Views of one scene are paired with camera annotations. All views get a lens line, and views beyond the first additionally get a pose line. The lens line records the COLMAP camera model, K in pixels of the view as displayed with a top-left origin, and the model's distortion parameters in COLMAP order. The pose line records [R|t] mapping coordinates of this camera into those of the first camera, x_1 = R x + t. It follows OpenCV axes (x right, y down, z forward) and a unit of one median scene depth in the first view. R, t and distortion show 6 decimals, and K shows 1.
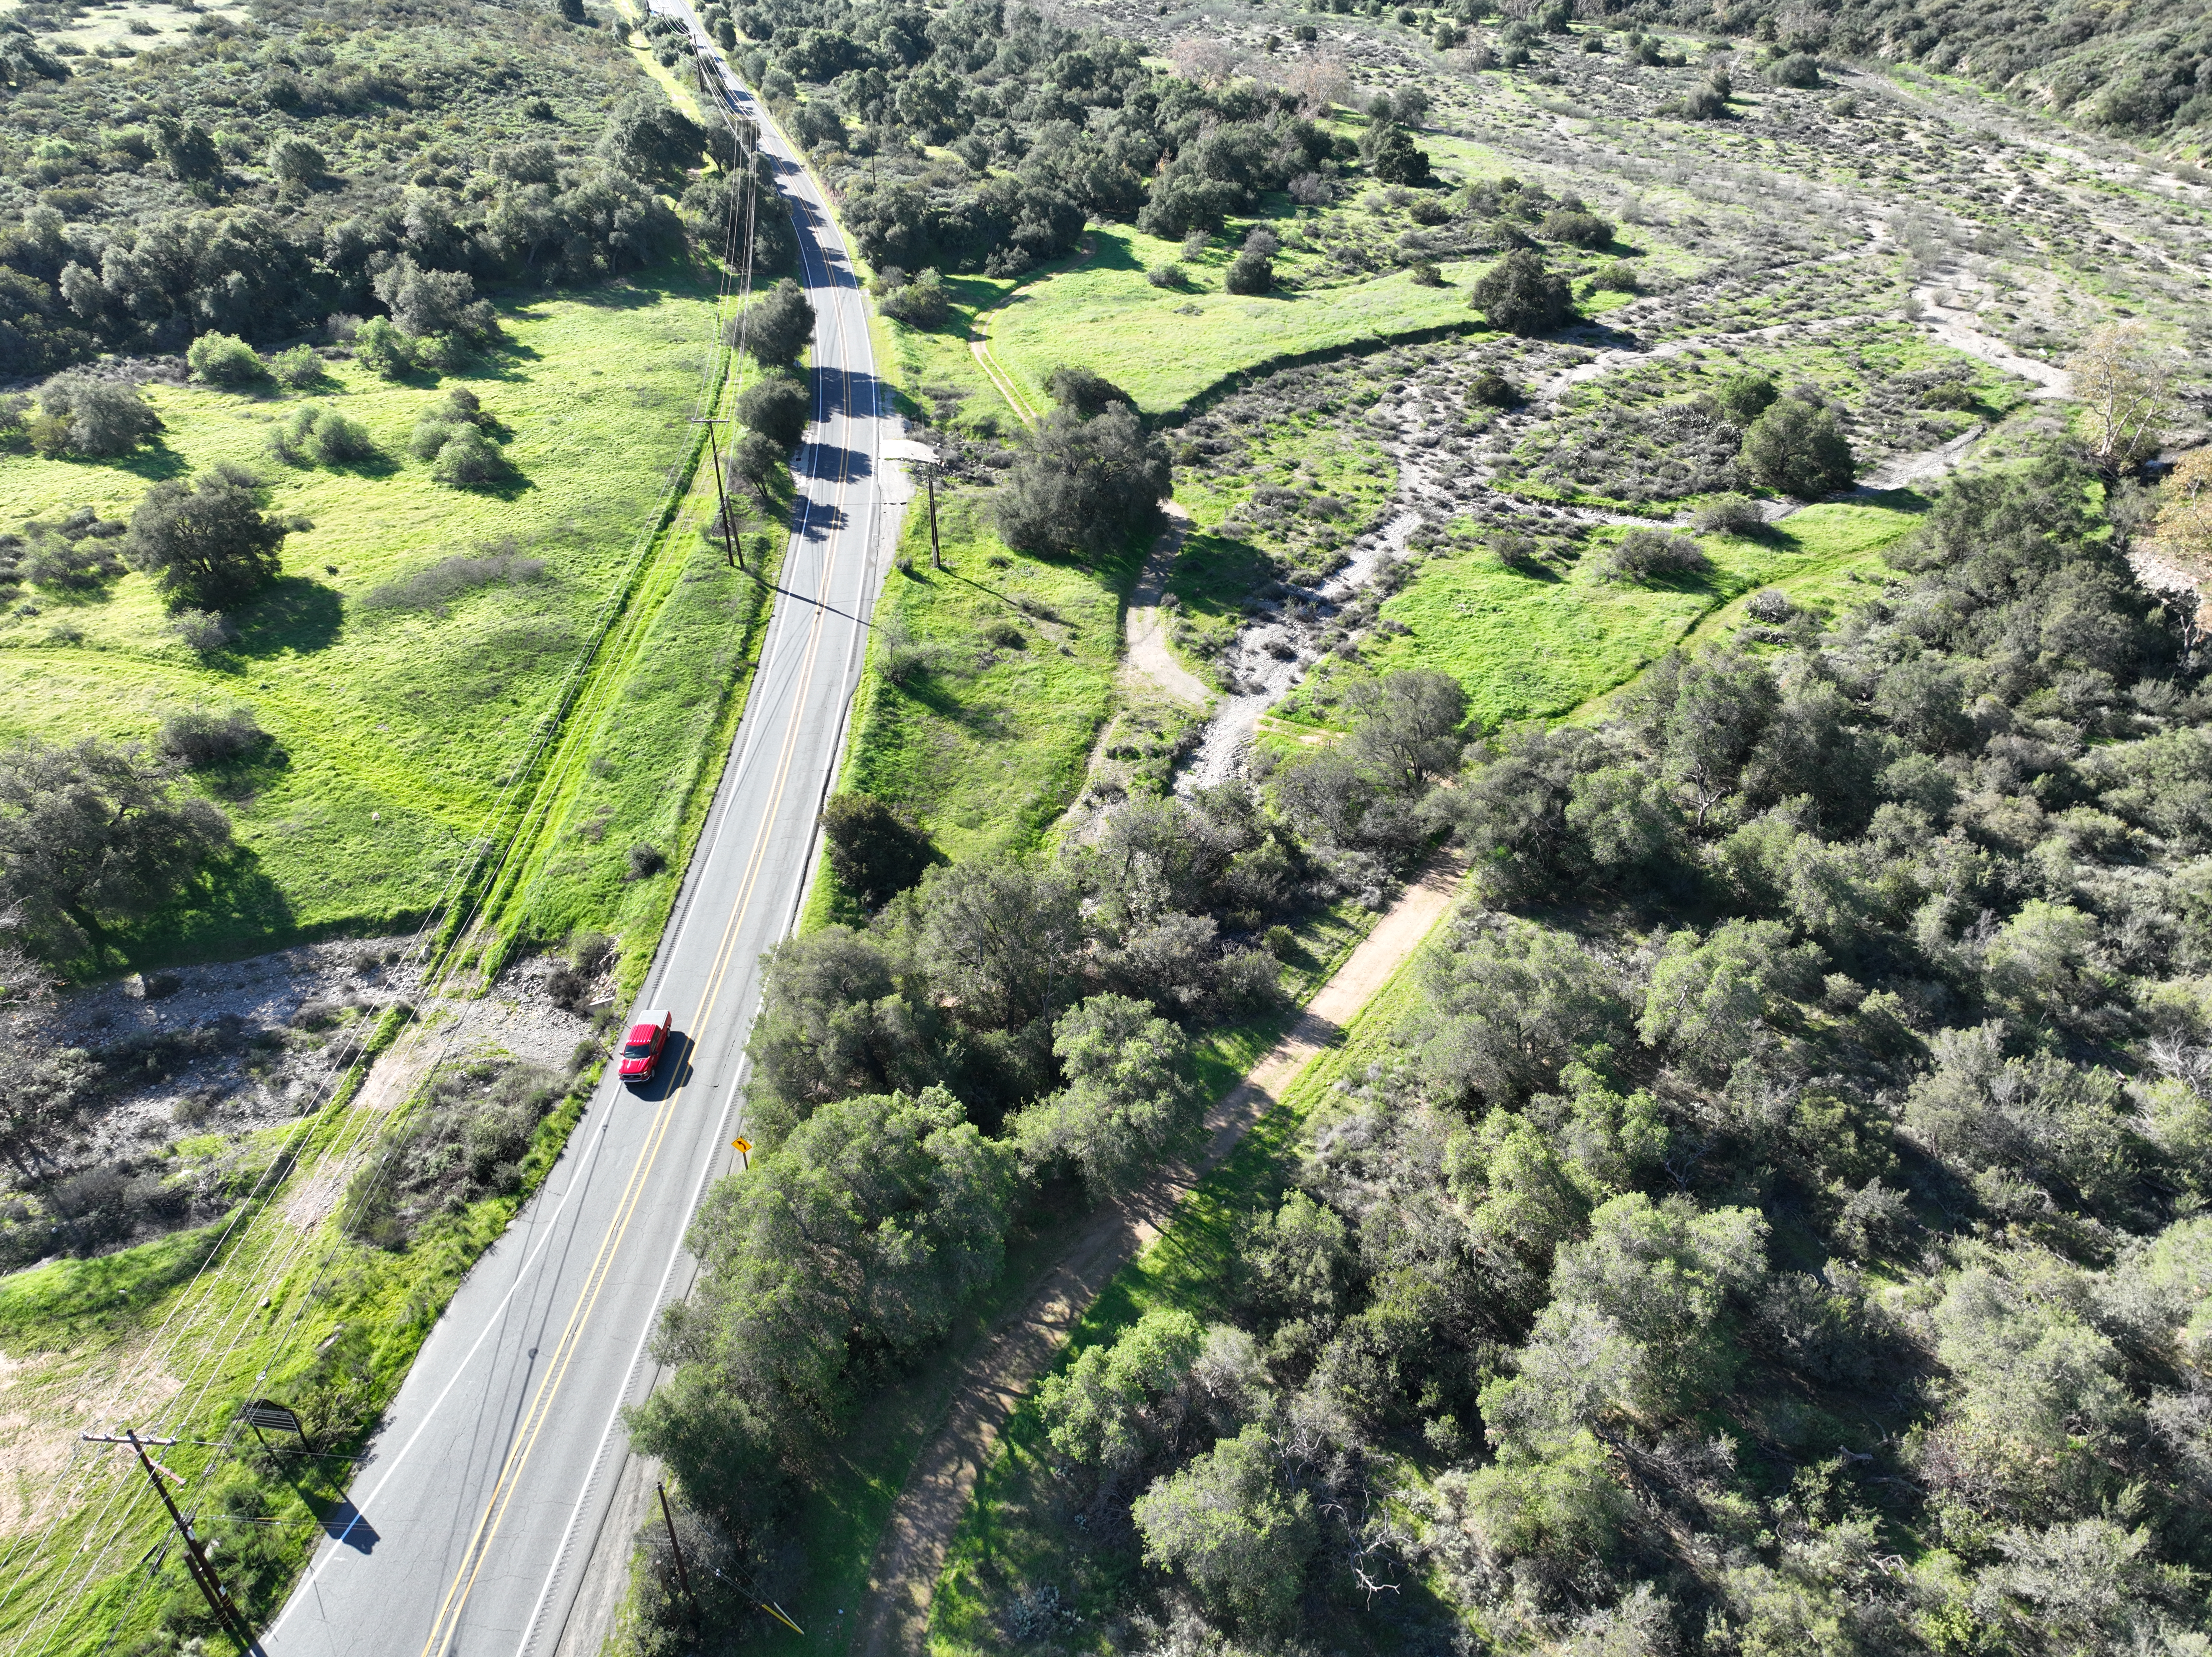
lens RADIAL K [[1558.4, 0, 1106.0], [0, 1558.4, 828.5], [0, 0, 1]] dist [-0.004602, 0.022884]
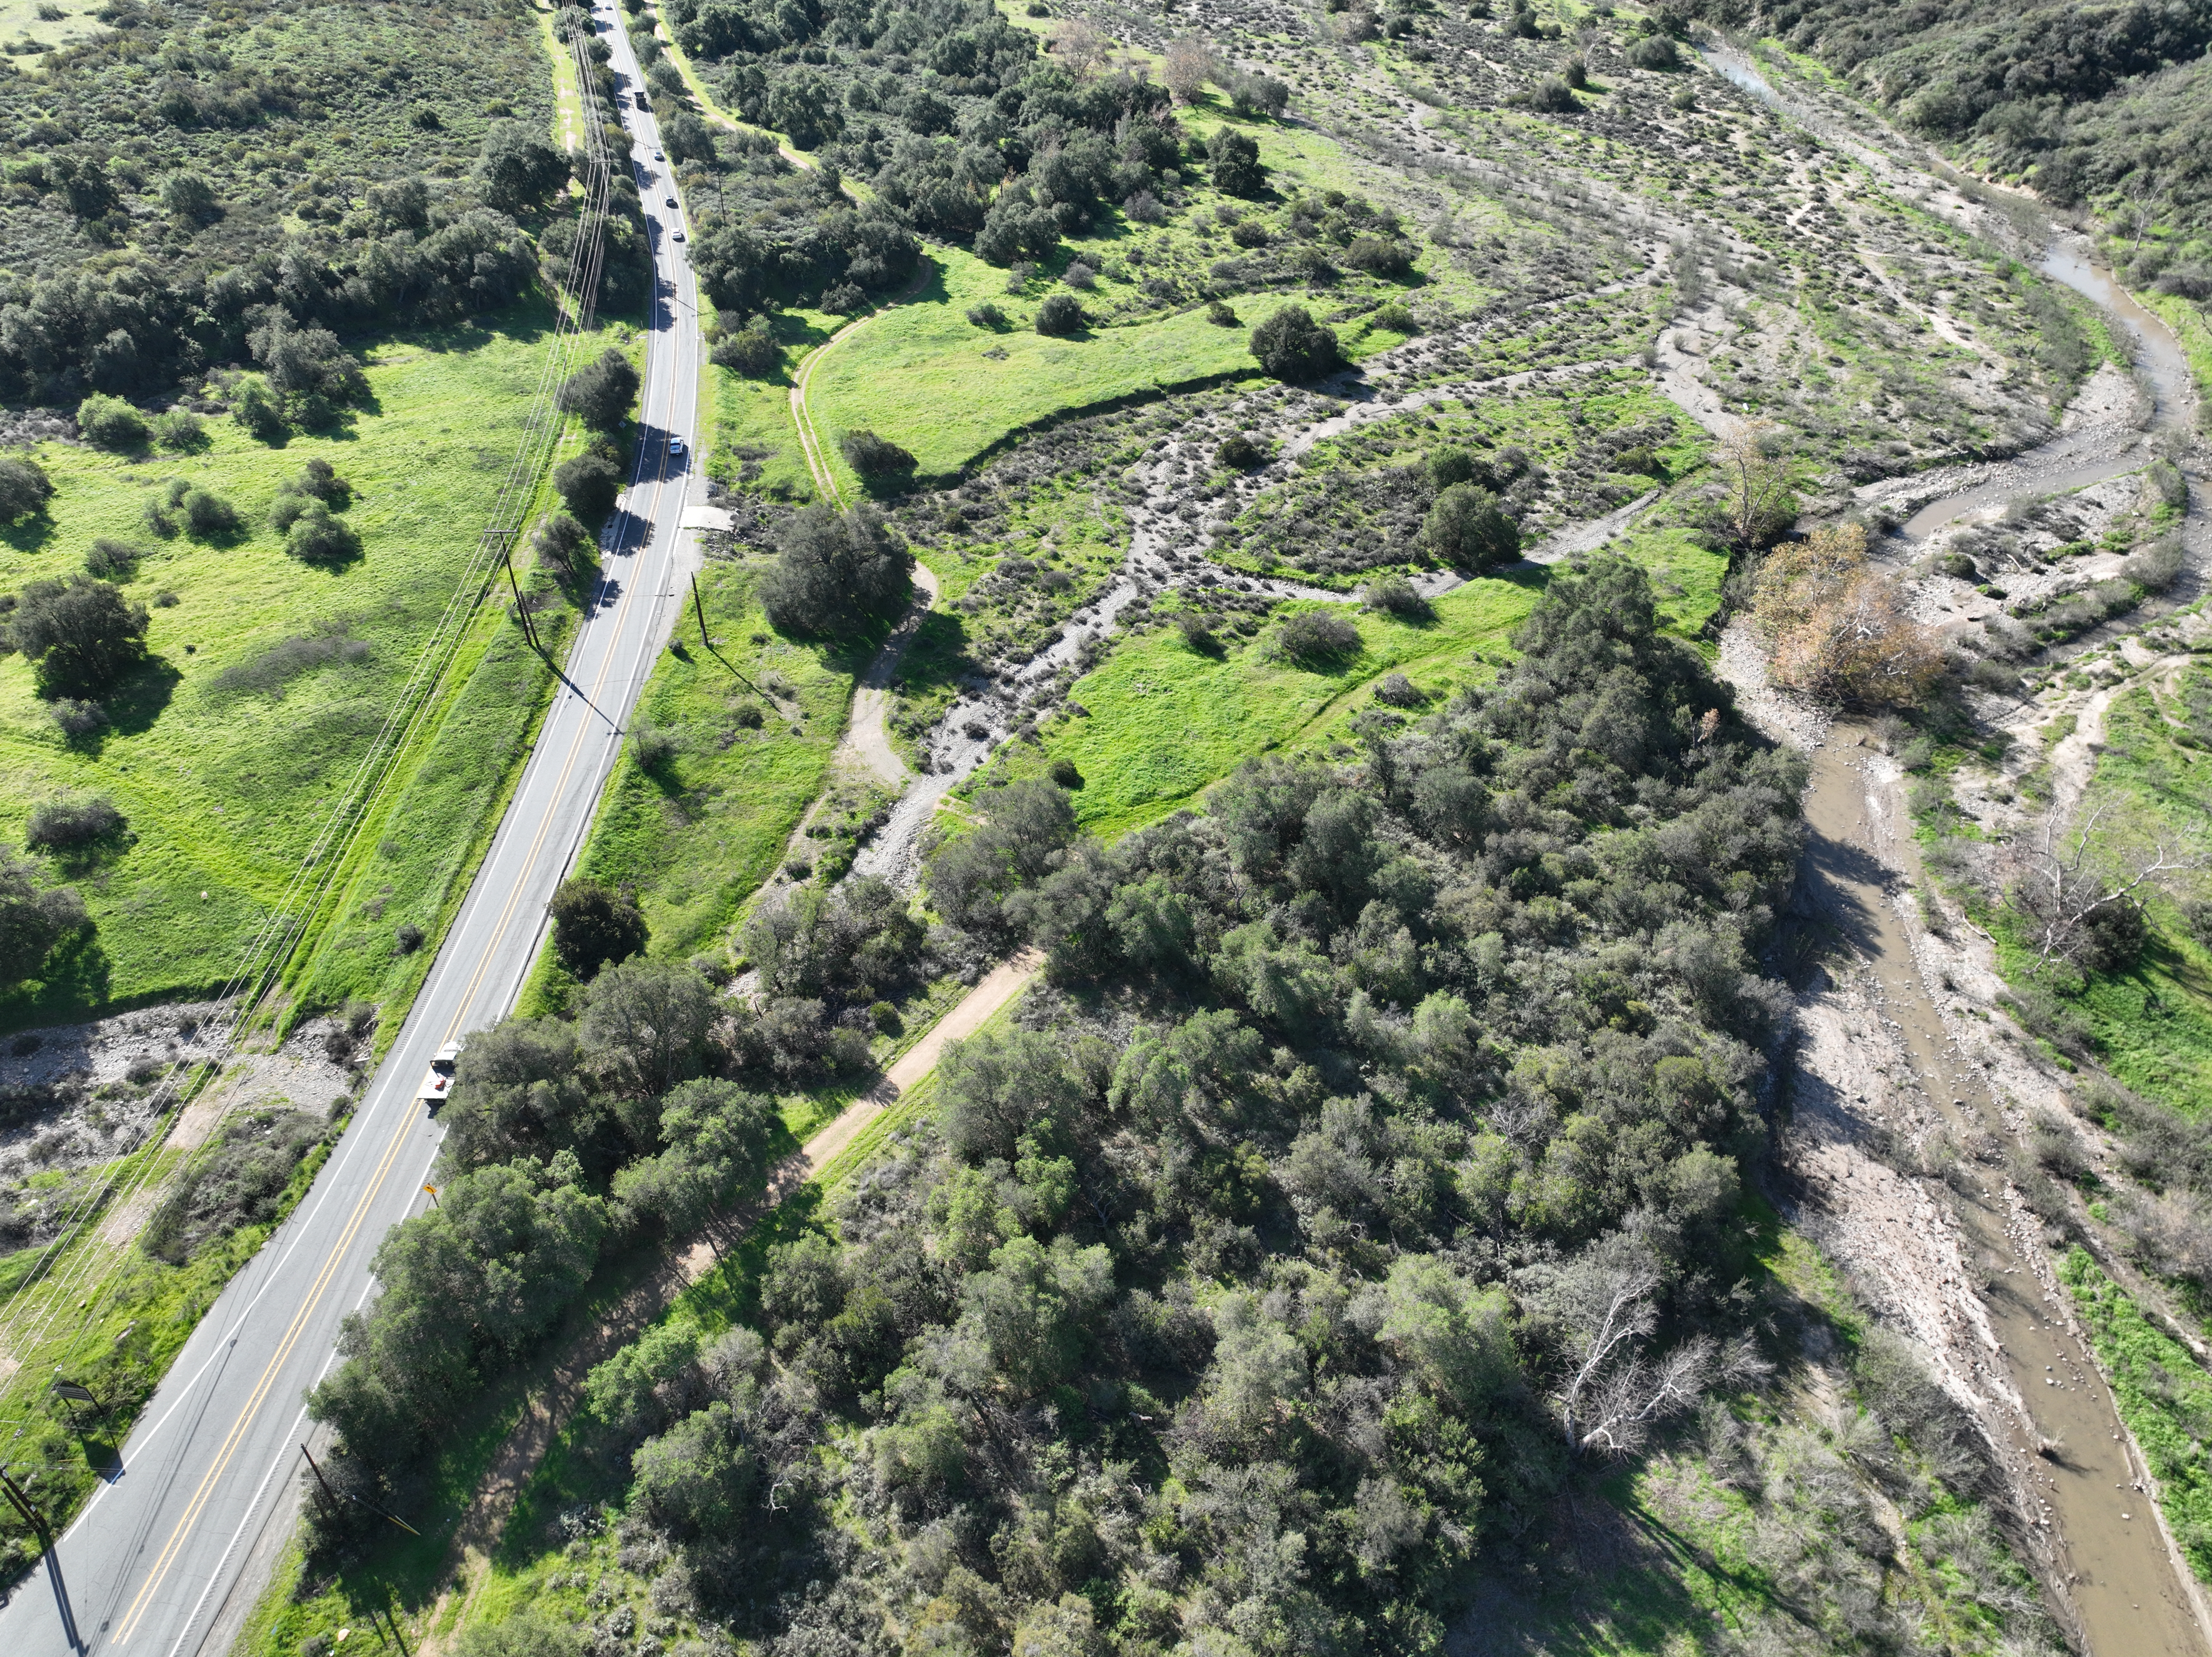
lens RADIAL K [[1558.4, 0, 1106.0], [0, 1558.4, 828.5], [0, 0, 1]] dist [-0.004602, 0.022884]
pose [[0.999975, 0.004120, 0.005662, 0.185215], [-0.004529, 0.997230, 0.074248, -0.115095], [-0.005341, -0.074272, 0.997224, -0.188674]]
